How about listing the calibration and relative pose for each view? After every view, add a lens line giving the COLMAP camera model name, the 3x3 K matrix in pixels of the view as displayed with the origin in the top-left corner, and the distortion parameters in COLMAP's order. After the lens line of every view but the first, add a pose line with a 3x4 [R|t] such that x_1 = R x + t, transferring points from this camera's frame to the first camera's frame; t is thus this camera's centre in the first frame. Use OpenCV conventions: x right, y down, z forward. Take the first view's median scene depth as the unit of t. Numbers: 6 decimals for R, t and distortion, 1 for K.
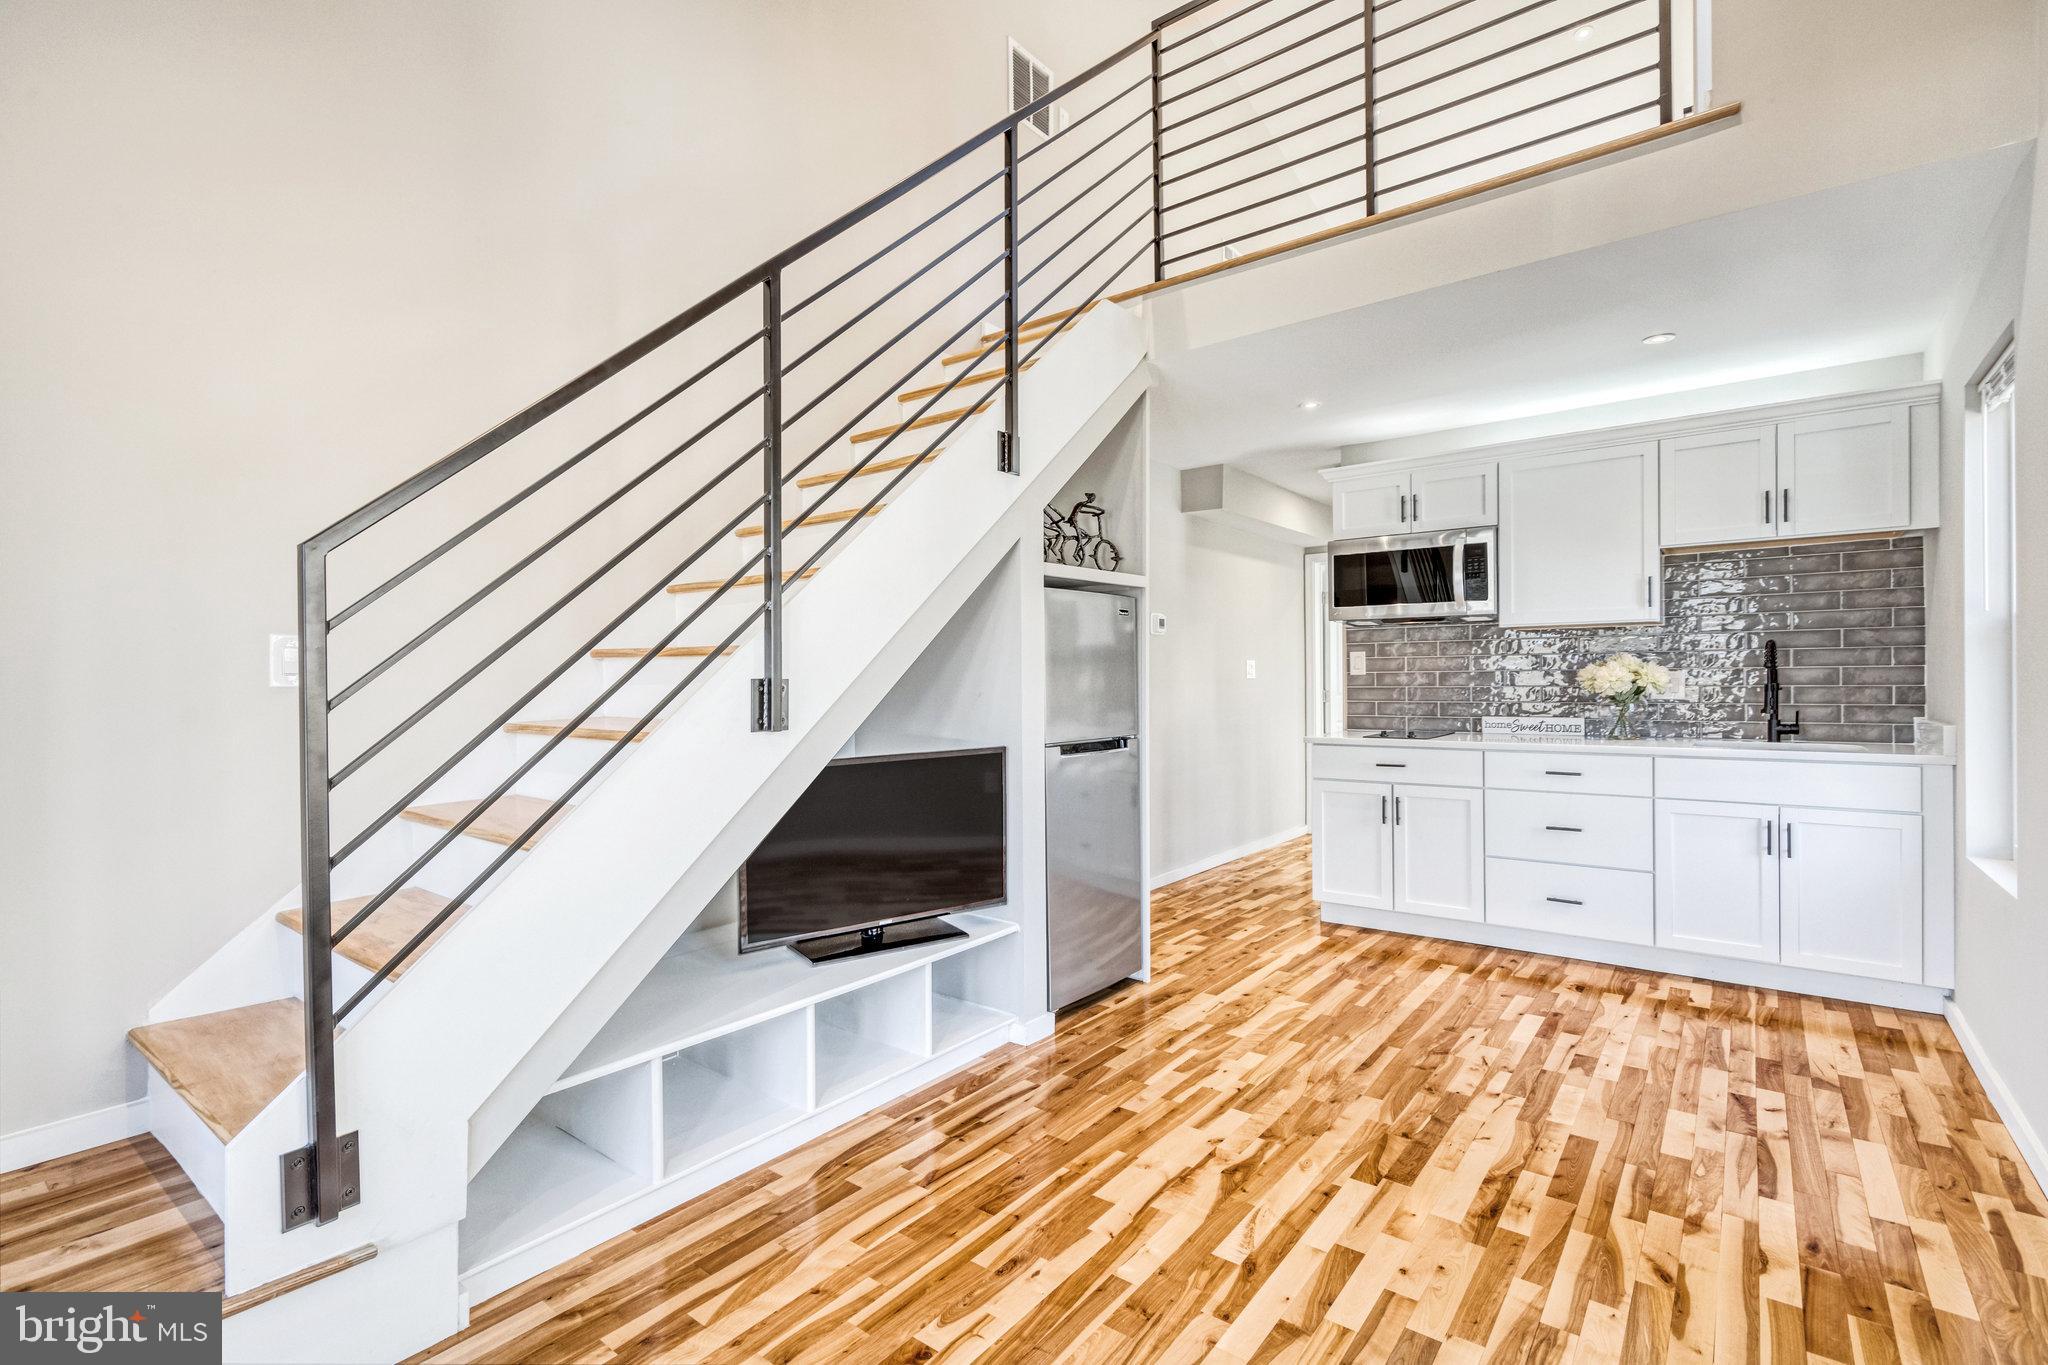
lens RADIAL K [[937.2, 0, 1018.1], [0, 937.2, 685.1], [0, 0, 1]] dist [0.000311, 0.000622]
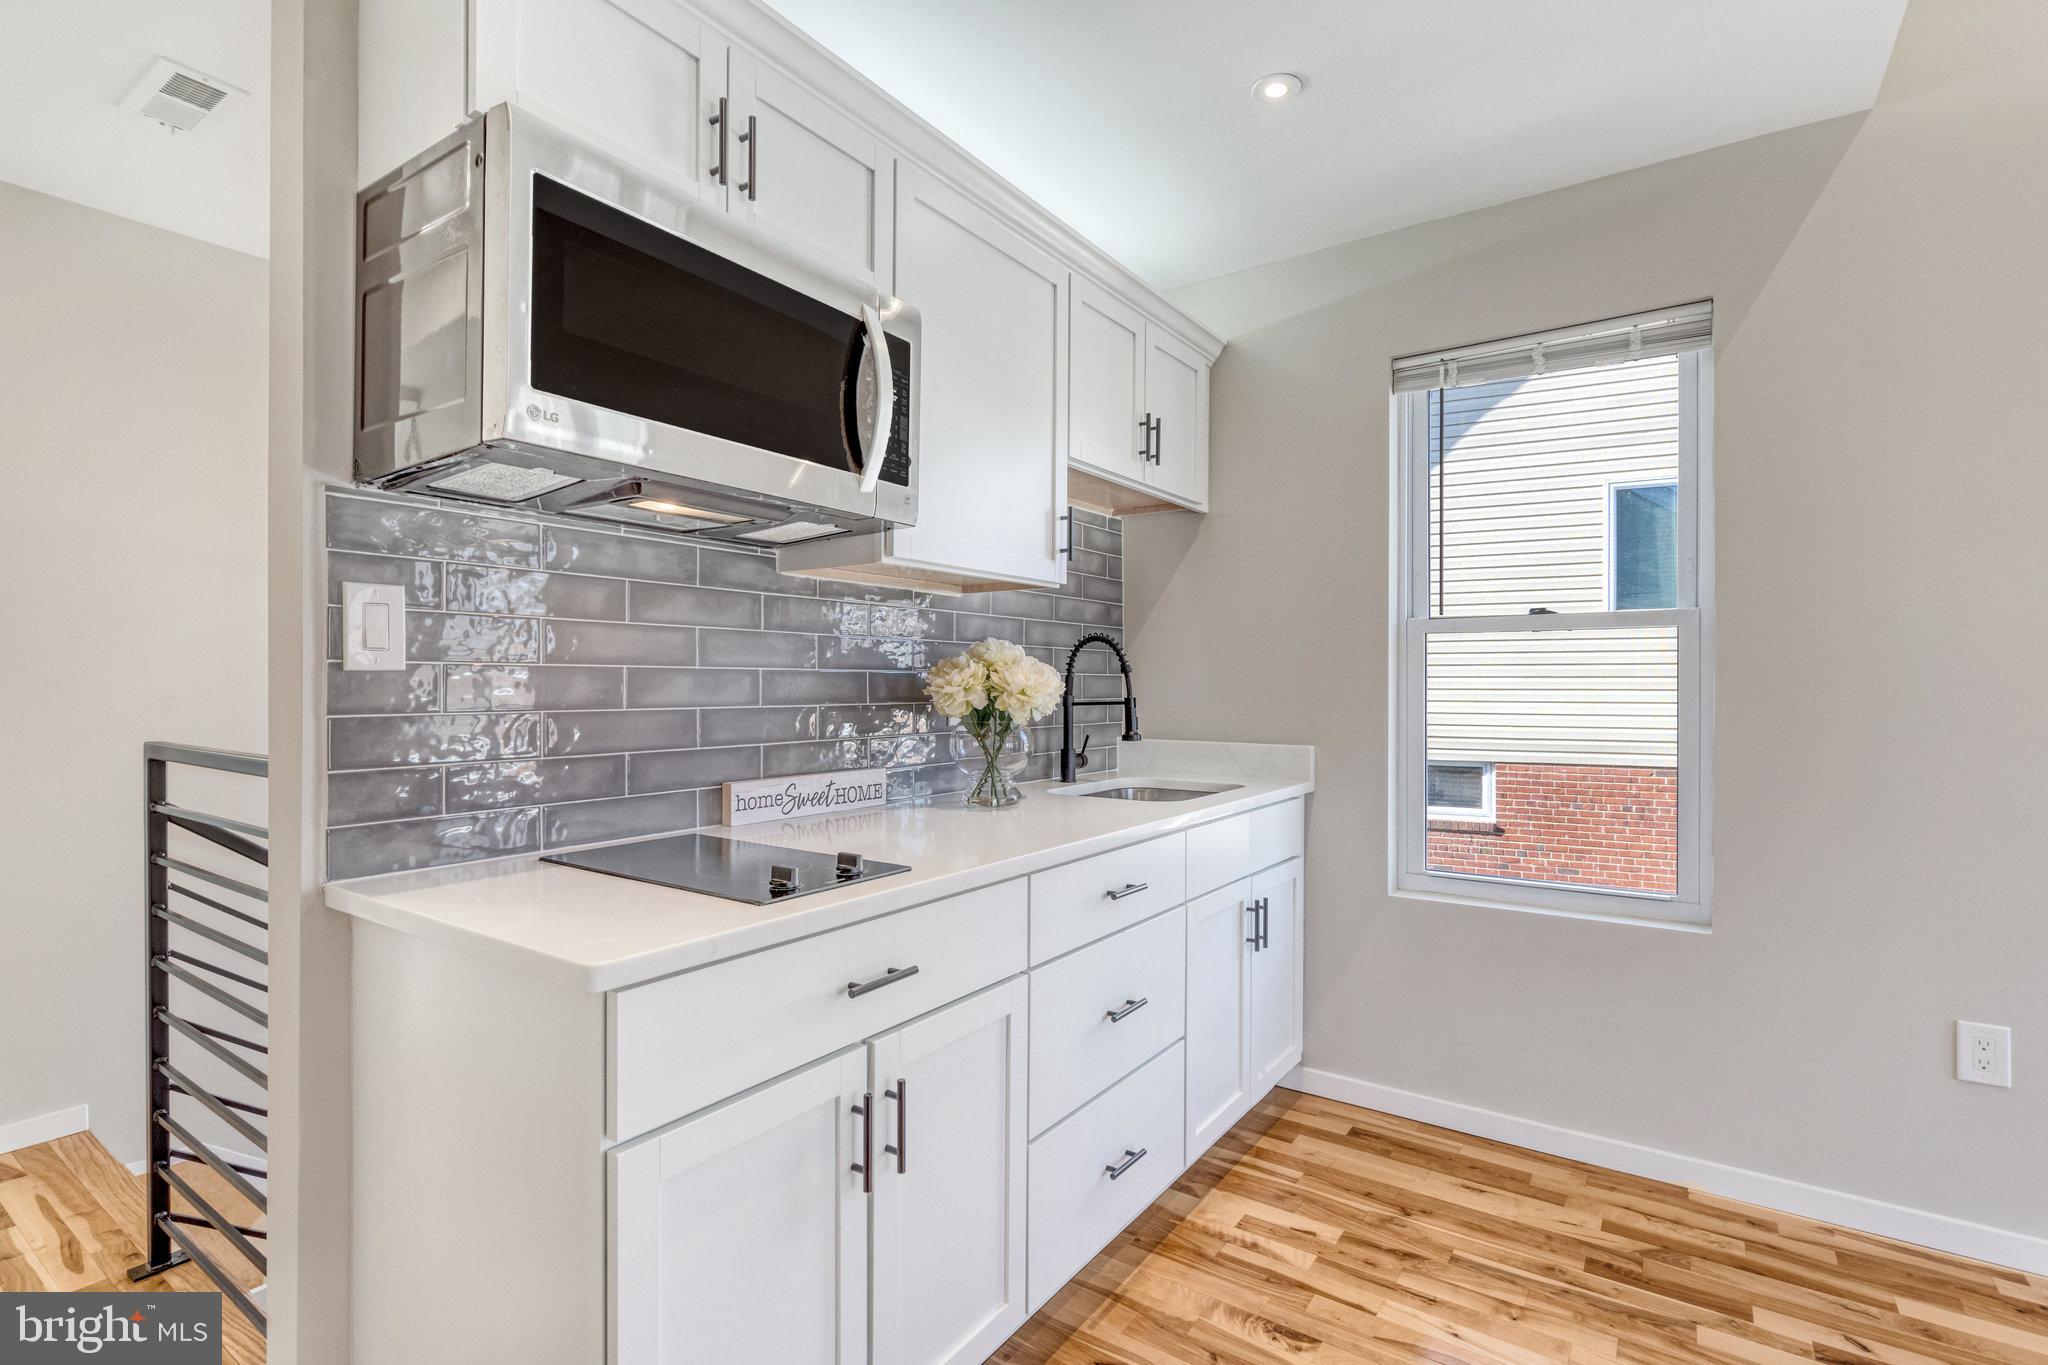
lens RADIAL K [[970.4, 0, 1024.0], [0, 970.4, 682.5], [0, 0, 1]] dist [-0.000681, 0.000304]
pose [[-0.054400, 0.009494, 0.998474, 0.101548], [0.002285, 0.999953, -0.009383, -0.005860], [-0.998517, 0.001771, -0.054419, 1.107227]]
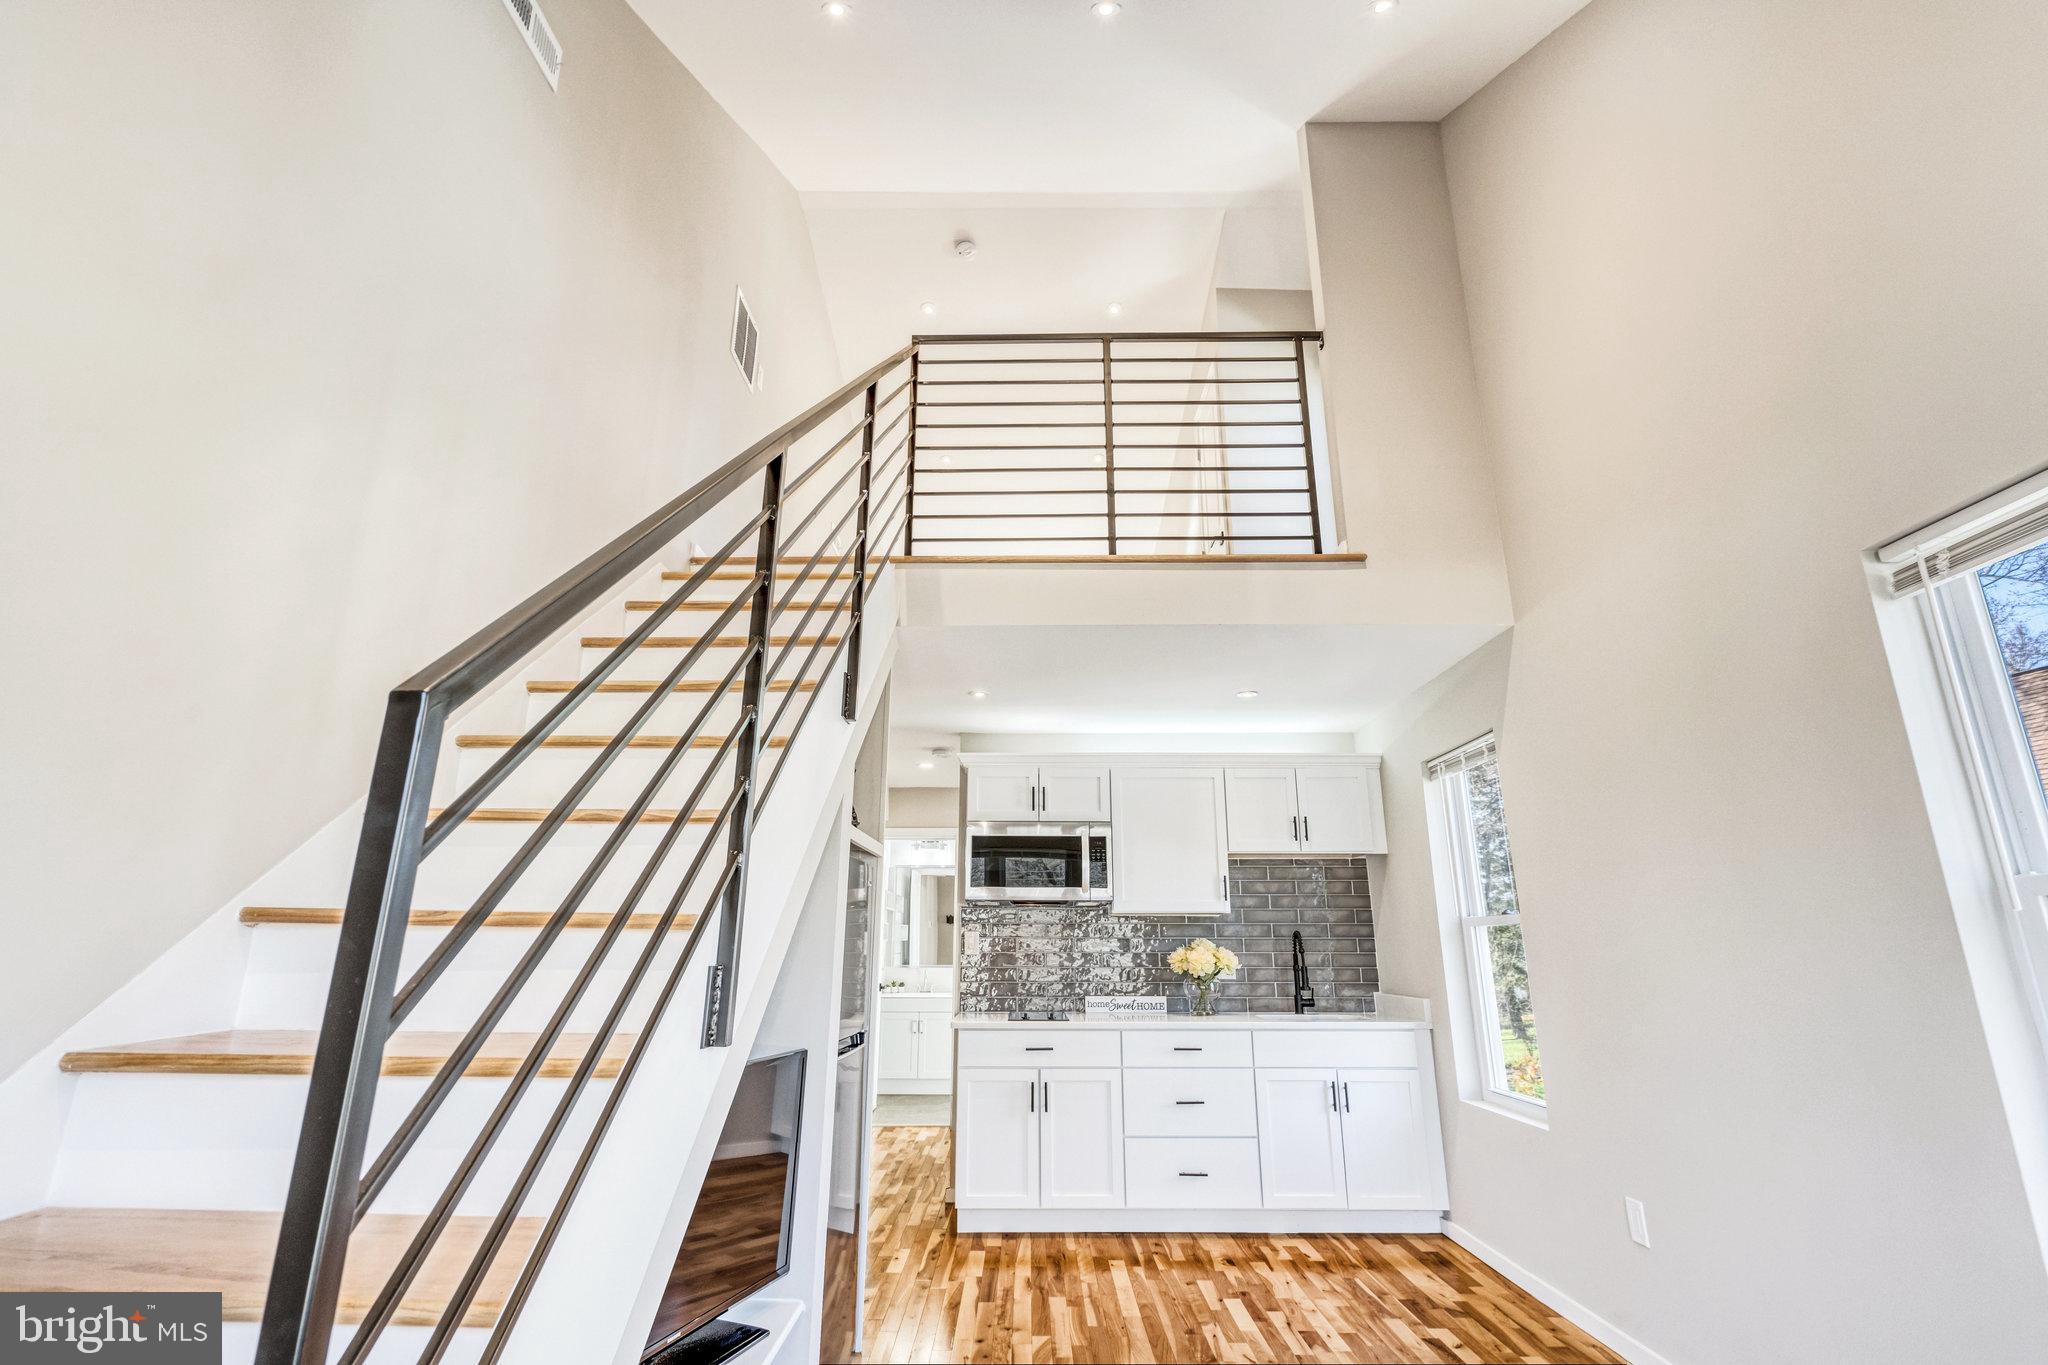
lens RADIAL K [[935.5, 0, 1022.8], [0, 935.5, 686.8], [0, 0, 1]] dist [-0.001713, -0.000063]
pose [[0.791372, 0.176043, 0.585439, -0.317146], [-0.005993, 0.959829, -0.280522, -0.007465], [-0.611305, 0.218489, 0.760637, 0.176734]]
